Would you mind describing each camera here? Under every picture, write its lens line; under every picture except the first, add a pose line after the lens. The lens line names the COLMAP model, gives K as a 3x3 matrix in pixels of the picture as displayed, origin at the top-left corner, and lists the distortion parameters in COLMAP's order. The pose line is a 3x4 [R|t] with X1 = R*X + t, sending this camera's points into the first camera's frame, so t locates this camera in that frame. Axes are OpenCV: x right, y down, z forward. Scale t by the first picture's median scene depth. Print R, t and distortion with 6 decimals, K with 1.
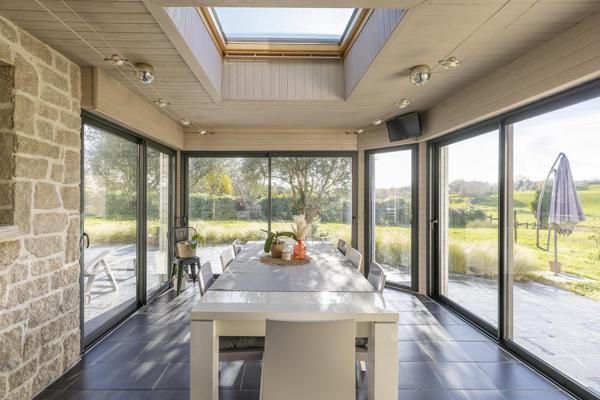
lens RADIAL K [[272.3, 0, 300.0], [0, 272.3, 200.0], [0, 0, 1]] dist [0.000351, 0.000017]
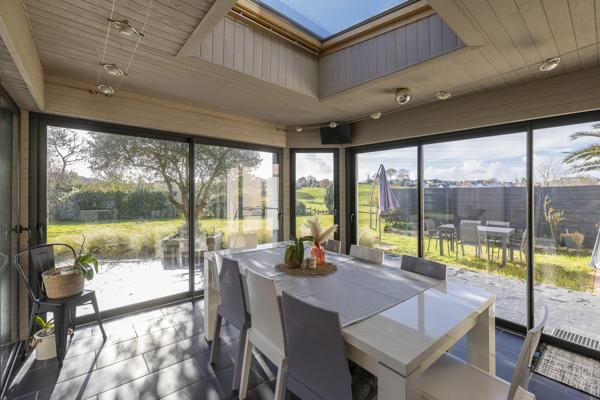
lens RADIAL K [[257.7, 0, 300.5], [0, 257.7, 192.8], [0, 0, 1]] dist [0.000280, 0.000022]
pose [[0.764844, 0.004302, 0.644202, -0.401014], [-0.003705, 0.999991, -0.002280, -0.013623], [-0.644205, -0.000642, 0.764852, 0.254155]]
